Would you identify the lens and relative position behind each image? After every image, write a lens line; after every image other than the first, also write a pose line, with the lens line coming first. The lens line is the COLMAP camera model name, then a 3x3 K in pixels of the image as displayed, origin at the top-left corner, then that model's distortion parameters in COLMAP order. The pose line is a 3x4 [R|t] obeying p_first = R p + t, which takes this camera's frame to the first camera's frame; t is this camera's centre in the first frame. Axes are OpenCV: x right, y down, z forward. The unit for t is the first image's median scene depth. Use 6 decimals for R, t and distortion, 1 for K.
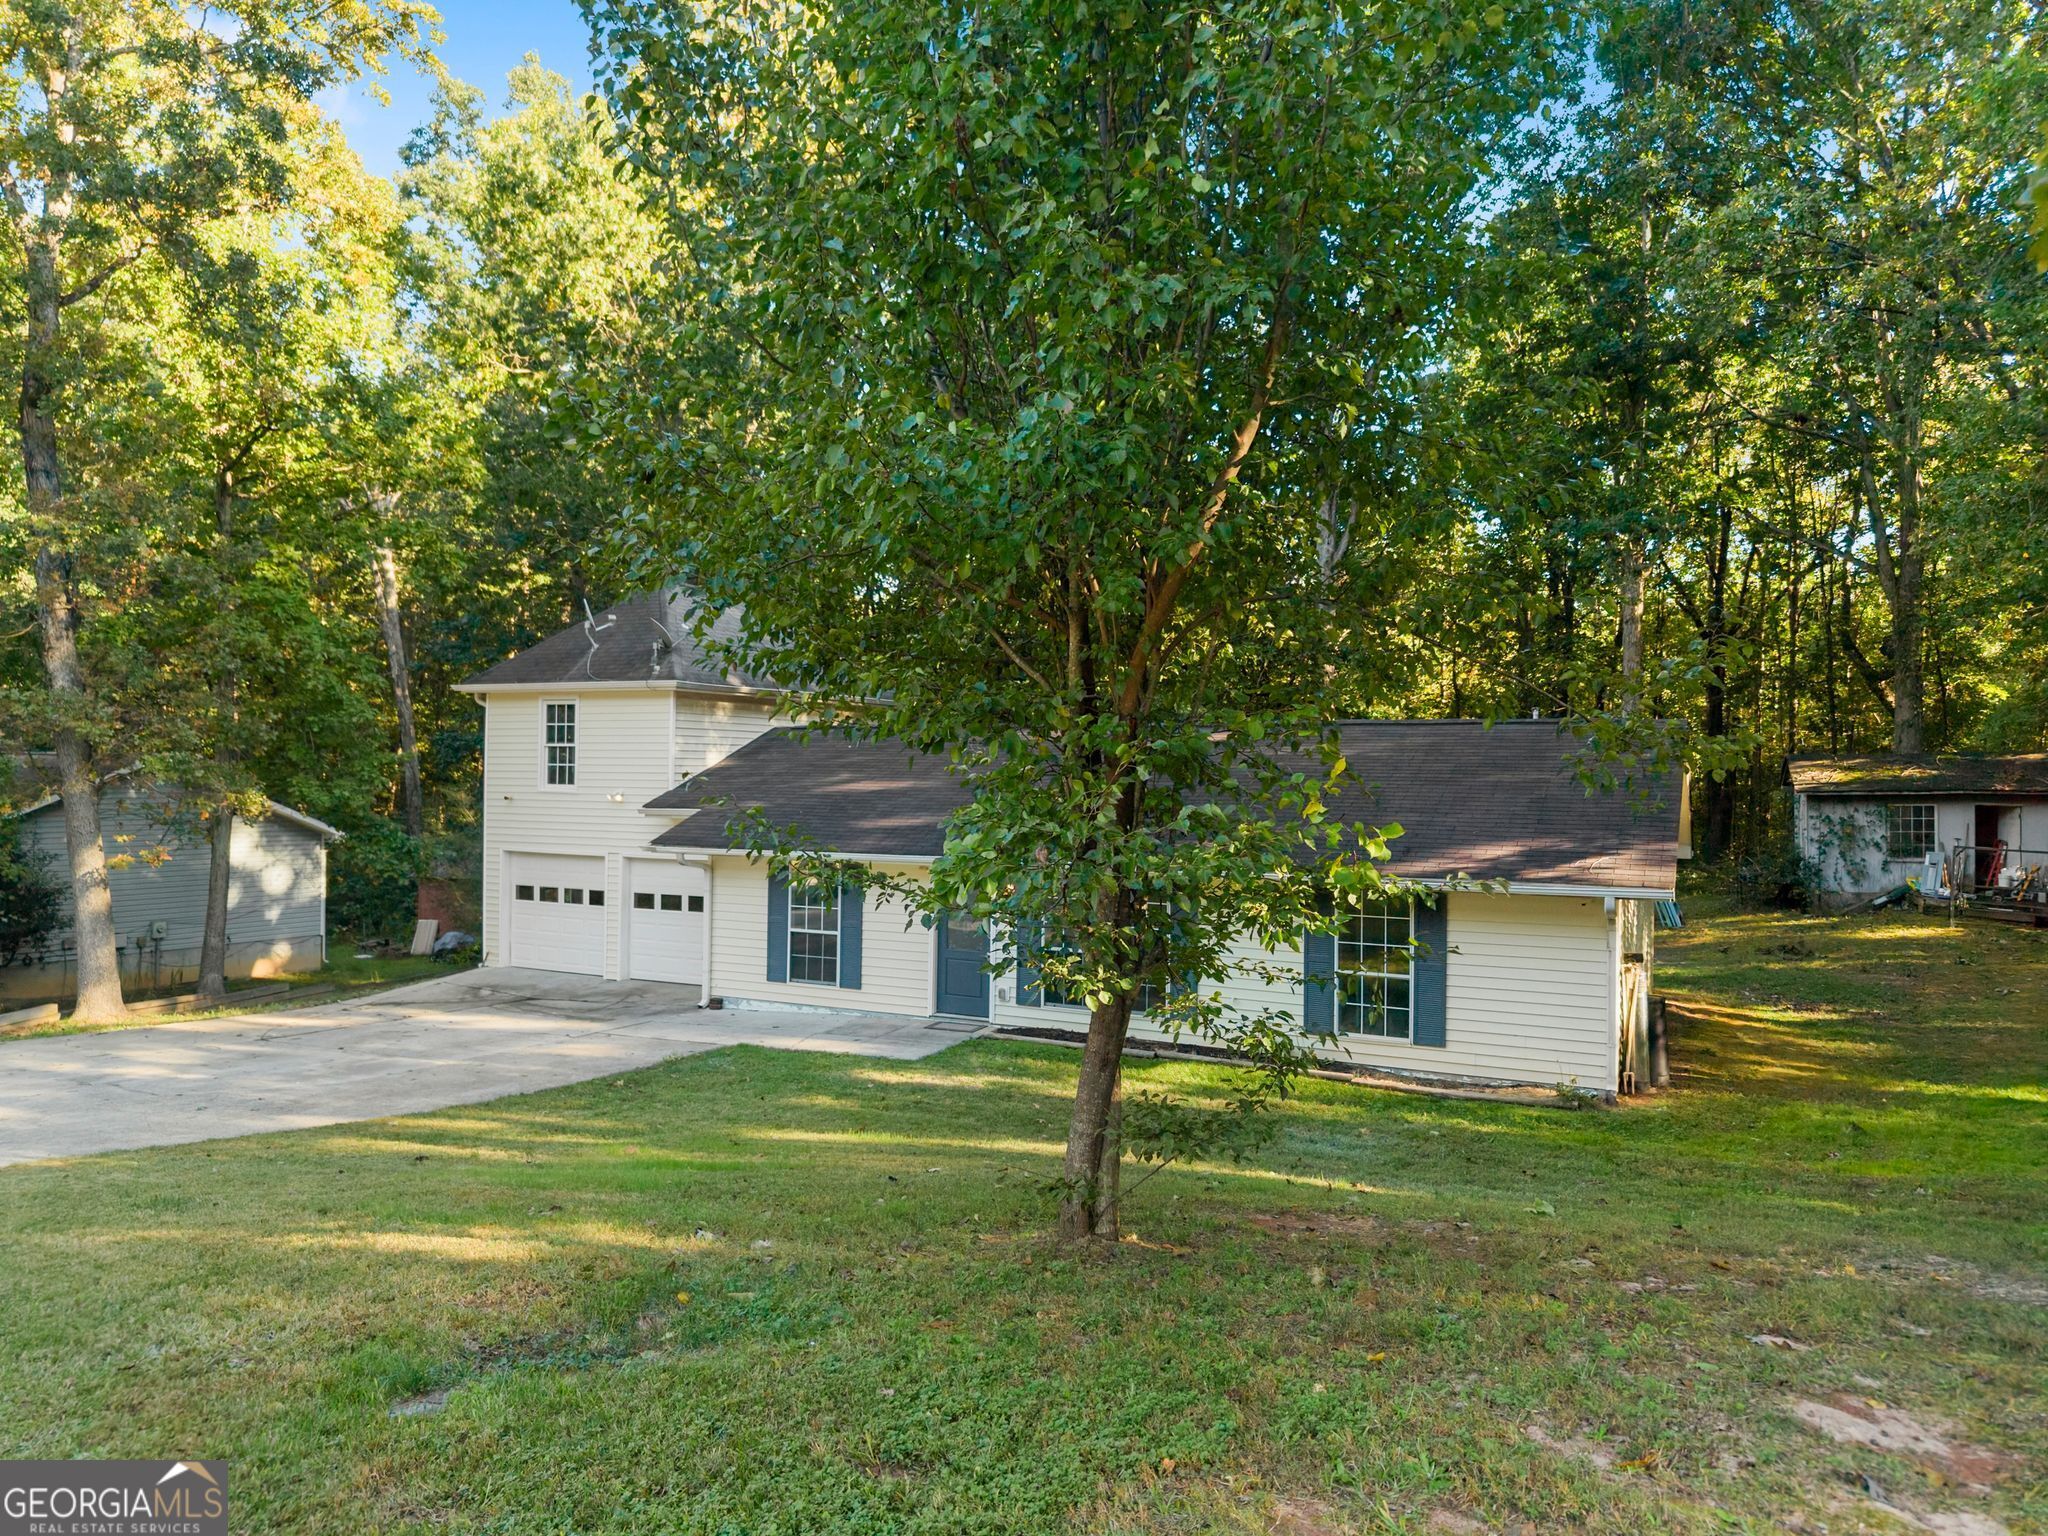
lens RADIAL K [[1307.8, 0, 1080.3], [0, 1307.8, 769.6], [0, 0, 1]] dist [0.129093, -0.133071]
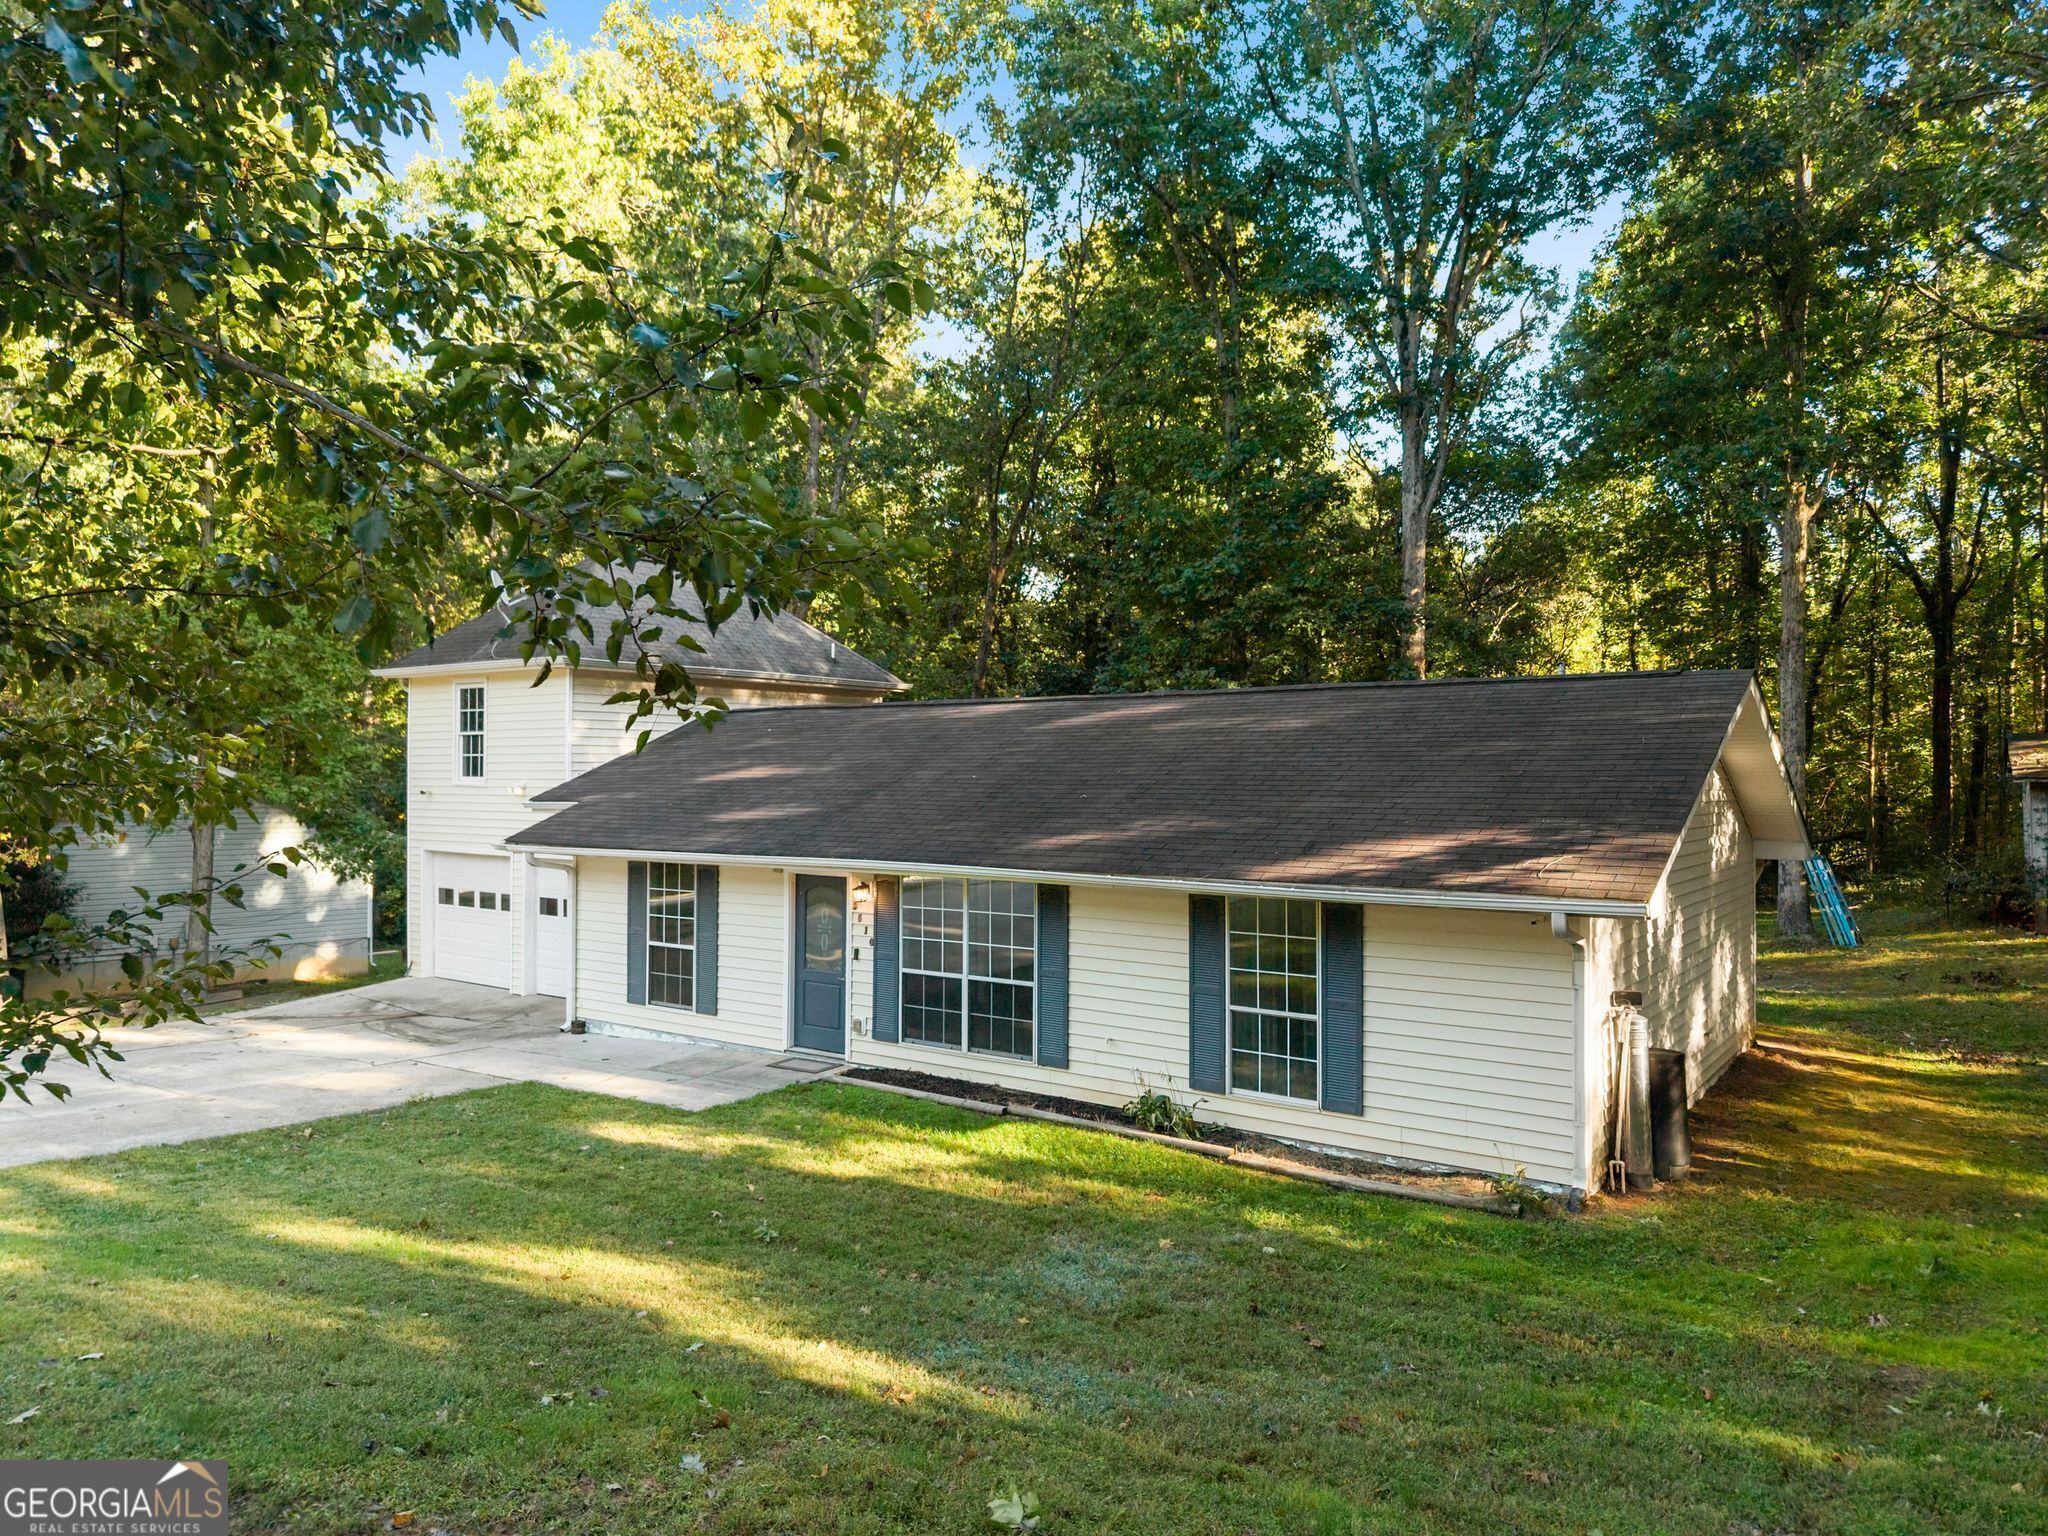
lens RADIAL K [[1307.8, 0, 1080.3], [0, 1307.8, 769.6], [0, 0, 1]] dist [0.129093, -0.133071]
pose [[0.987435, -0.009578, -0.157738, 0.184093], [0.009205, 0.999953, -0.003098, 0.014674], [0.157760, 0.001608, 0.987476, 0.193928]]
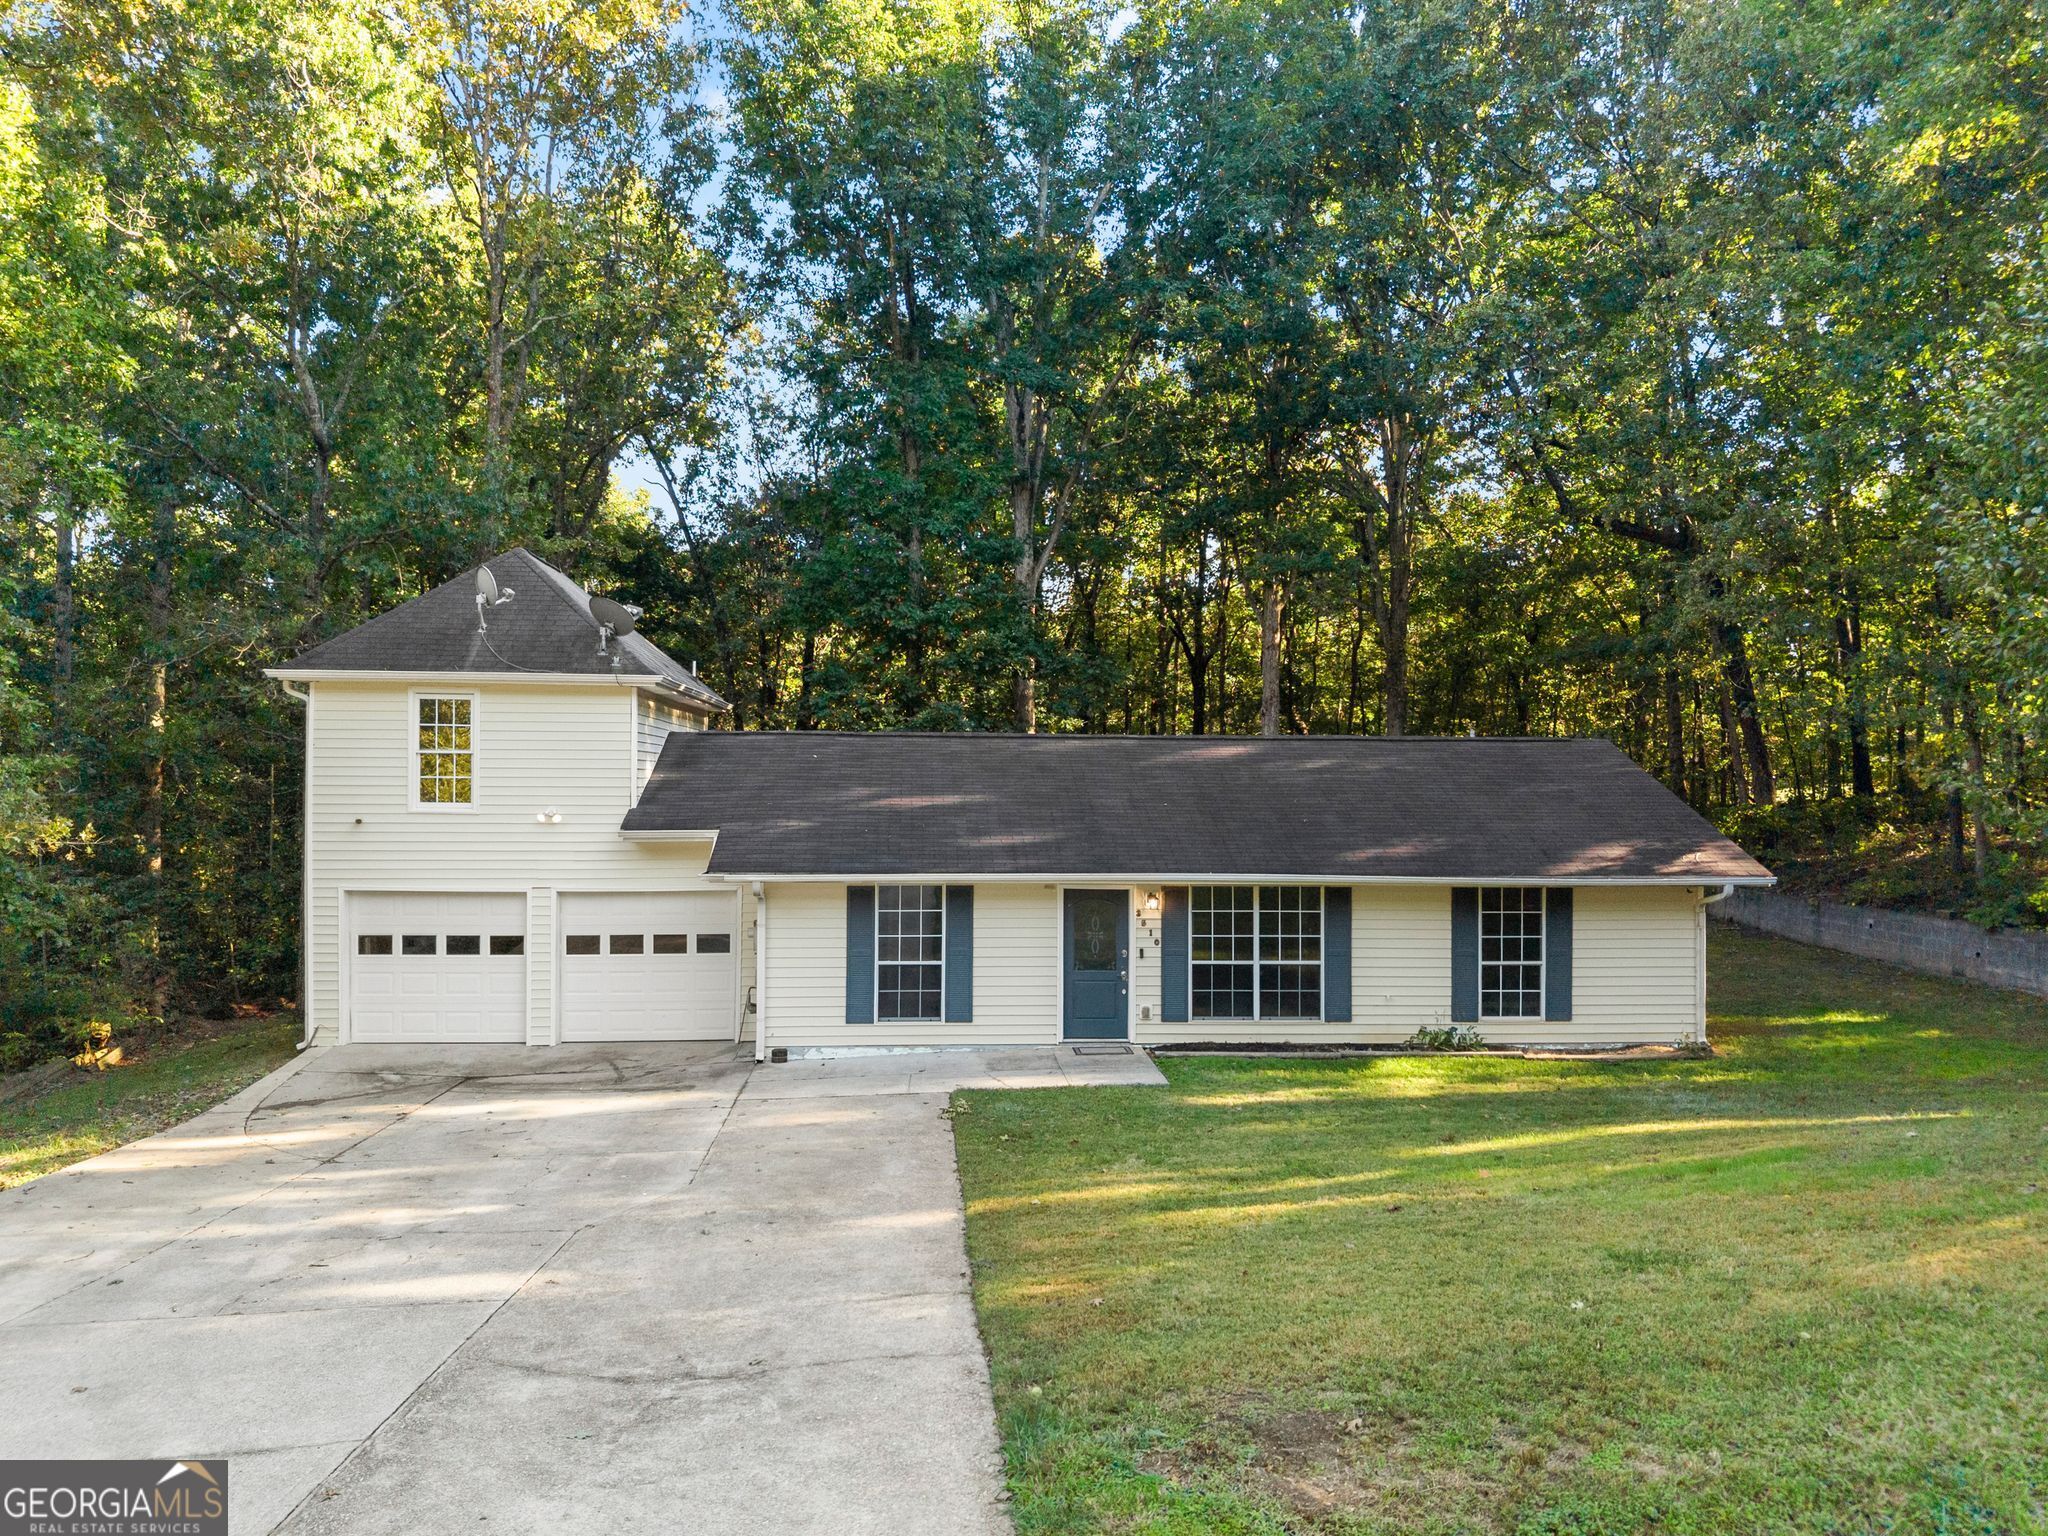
lens RADIAL K [[1307.8, 0, 1080.3], [0, 1307.8, 769.6], [0, 0, 1]] dist [0.129093, -0.133071]
pose [[0.865256, -0.005690, 0.501298, -0.529711], [0.000595, 0.999947, 0.010323, -0.018574], [-0.501329, -0.008633, 0.865213, 0.156926]]
